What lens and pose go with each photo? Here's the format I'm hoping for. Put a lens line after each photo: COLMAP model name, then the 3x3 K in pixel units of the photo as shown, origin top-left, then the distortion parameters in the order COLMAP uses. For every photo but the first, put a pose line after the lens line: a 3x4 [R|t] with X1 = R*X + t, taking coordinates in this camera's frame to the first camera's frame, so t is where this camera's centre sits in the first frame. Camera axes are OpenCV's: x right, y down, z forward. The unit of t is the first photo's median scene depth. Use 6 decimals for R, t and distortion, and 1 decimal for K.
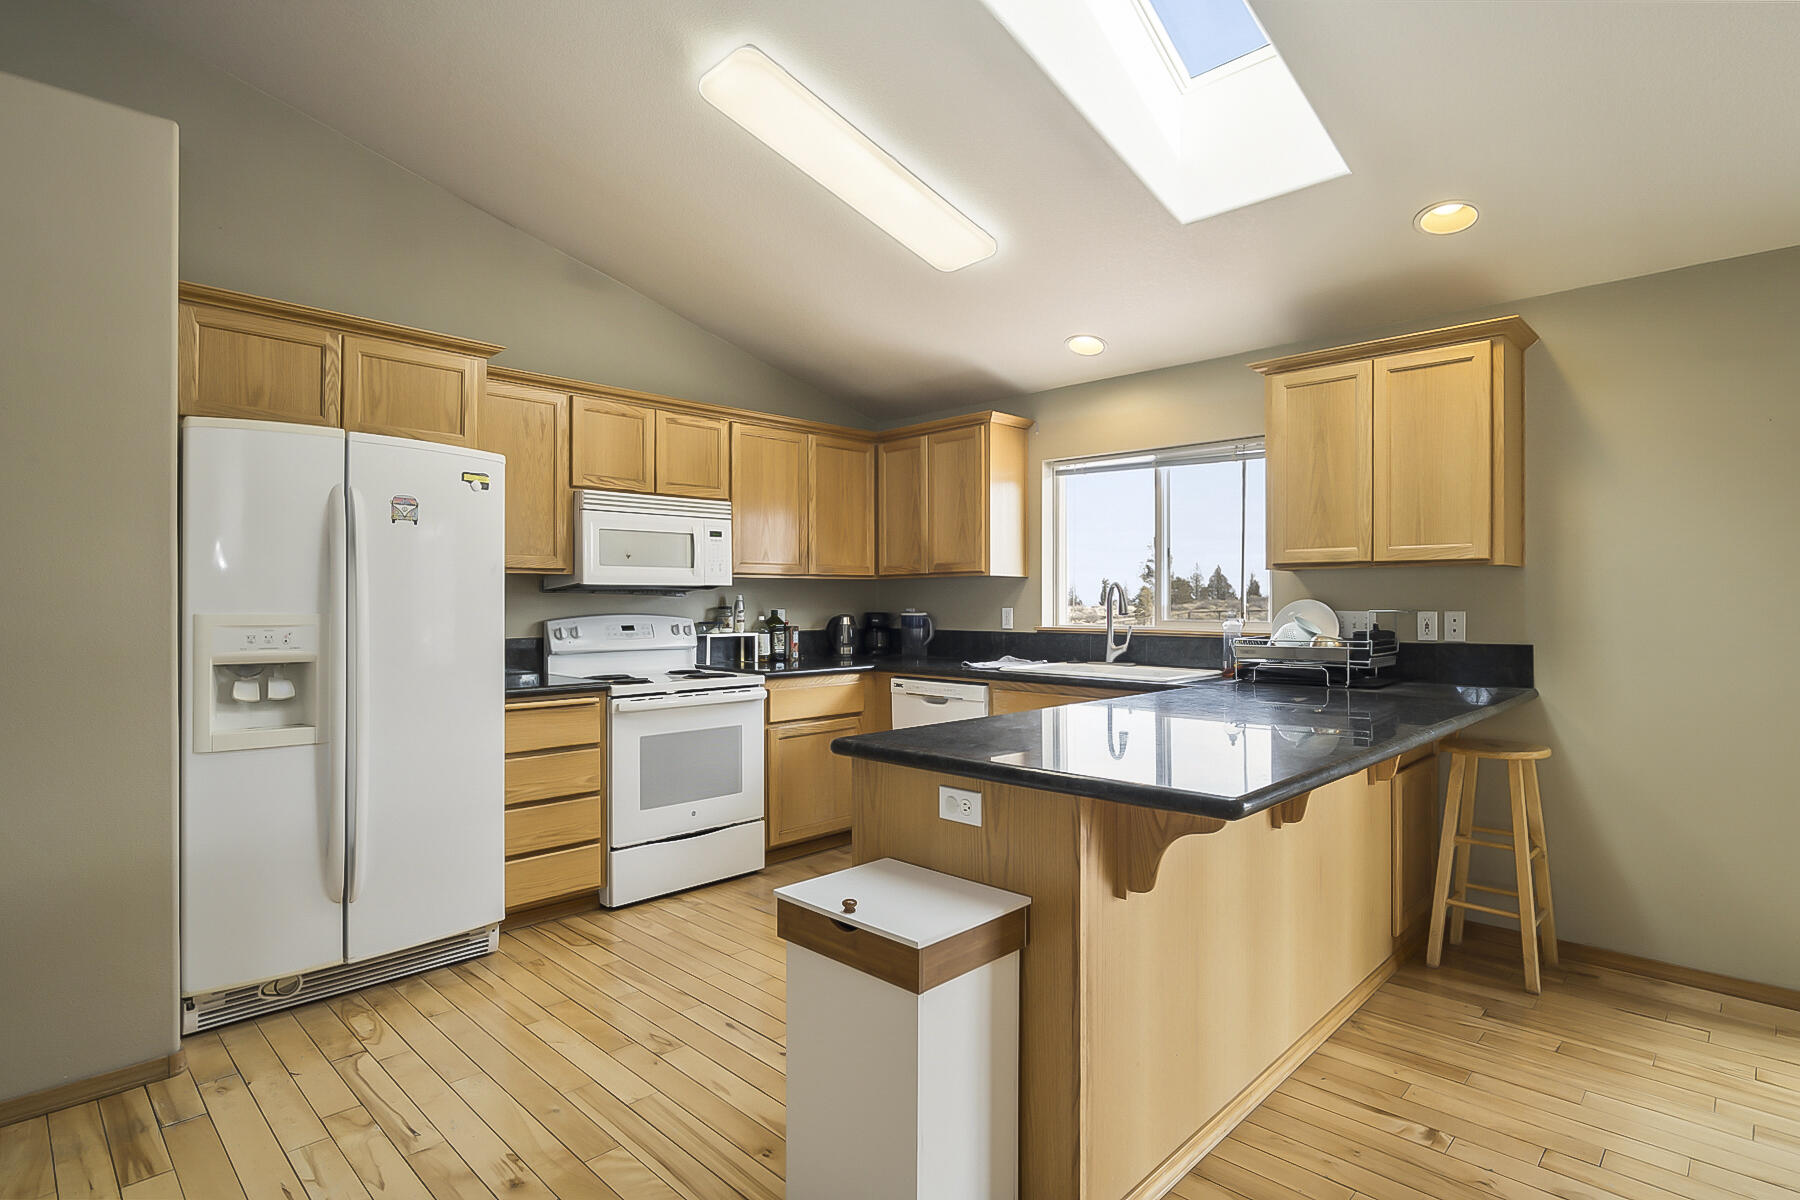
lens RADIAL K [[912.0, 0, 895.7], [0, 912.0, 601.2], [0, 0, 1]] dist [-0.021660, 0.009824]
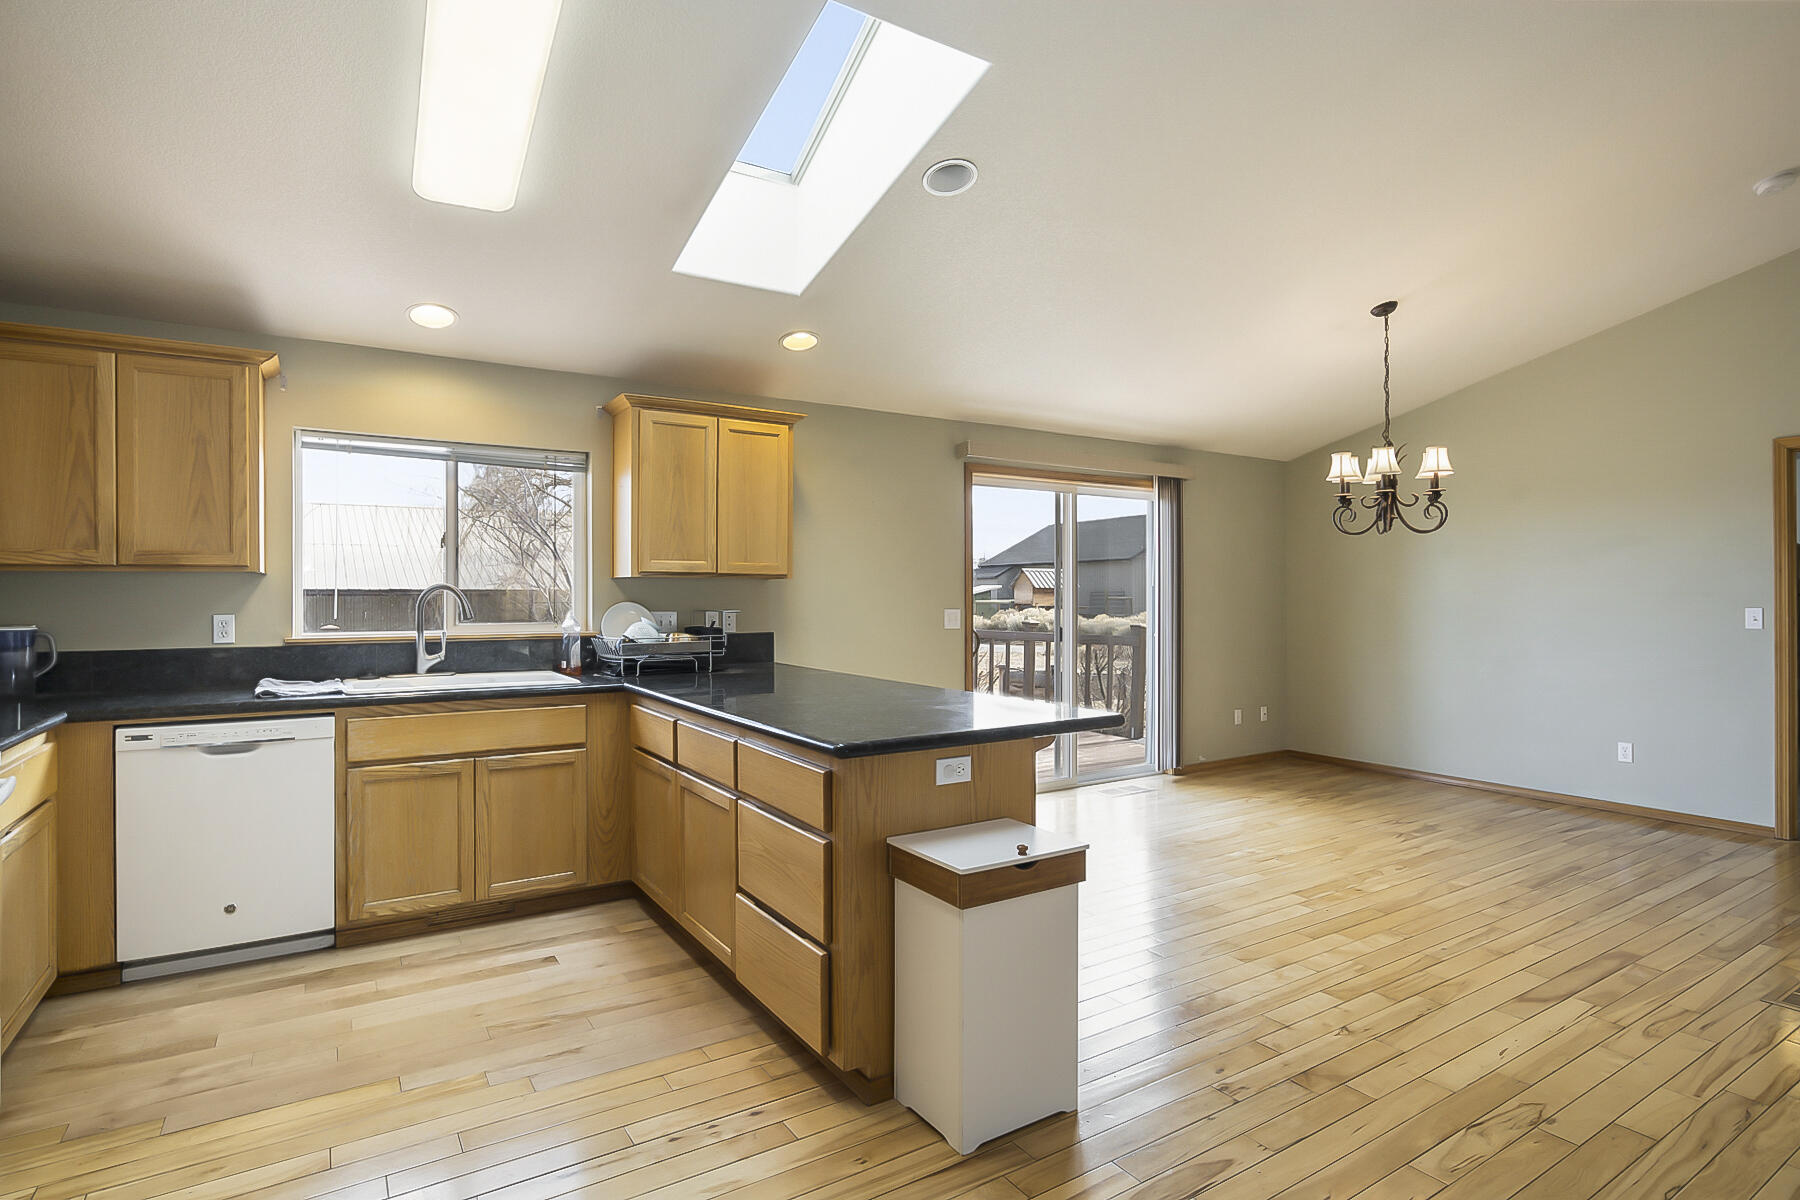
lens RADIAL K [[912.0, 0, 895.7], [0, 912.0, 594.7], [0, 0, 1]] dist [-0.021660, 0.009824]
pose [[0.221747, -0.000576, 0.975104, -0.635233], [0.000319, 1.000000, 0.000518, -0.012452], [-0.975104, 0.000197, 0.221748, 0.421222]]
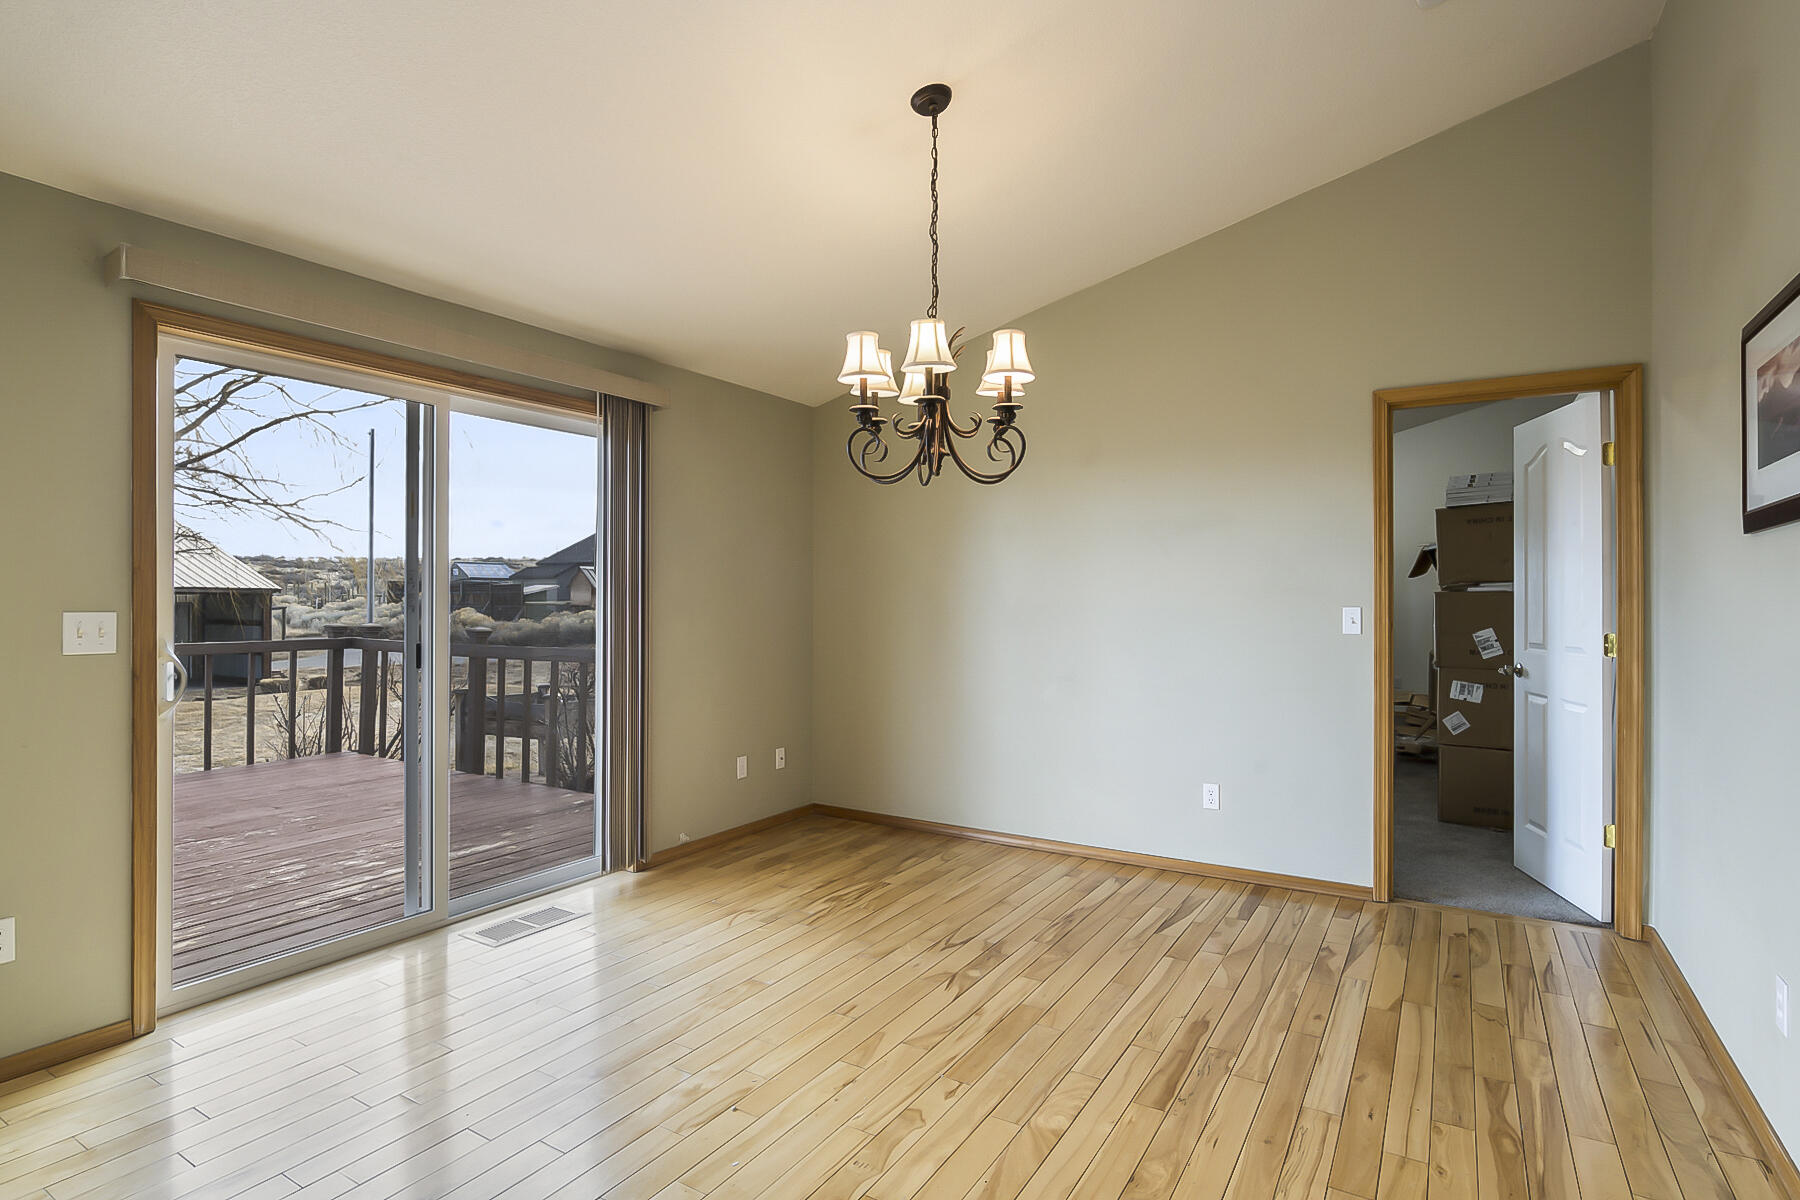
lens RADIAL K [[912.0, 0, 891.8], [0, 912.0, 603.5], [0, 0, 1]] dist [-0.021660, 0.009824]
pose [[-0.219868, -0.008072, 0.975496, 0.056014], [-0.003270, 0.999966, 0.007537, -0.001598], [-0.975524, -0.001533, -0.219887, 0.222785]]
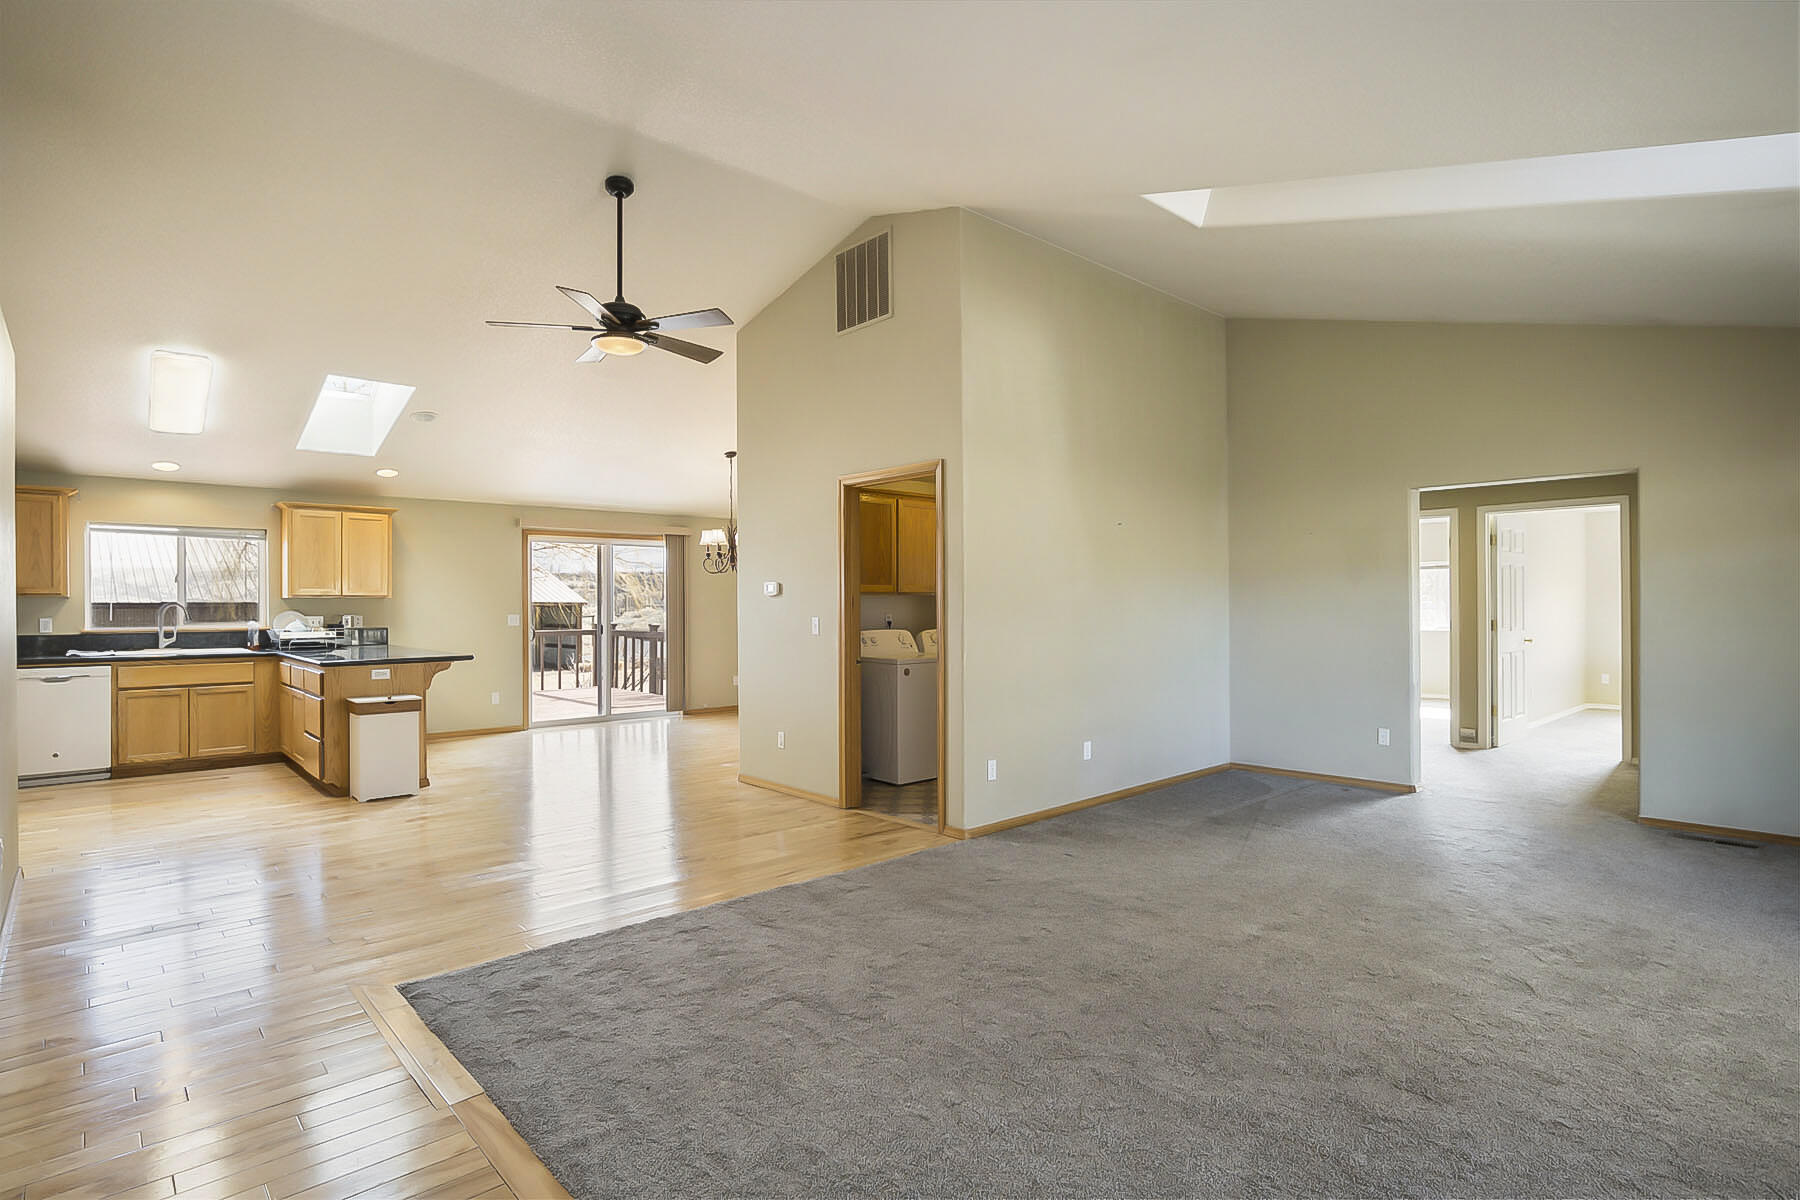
lens RADIAL K [[912.0, 0, 907.3], [0, 912.0, 606.1], [0, 0, 1]] dist [-0.021660, 0.009824]
pose [[0.048388, -0.002448, 0.998826, -1.675020], [0.003972, 0.999990, 0.002258, -0.013316], [-0.998821, 0.003858, 0.048397, -0.580898]]
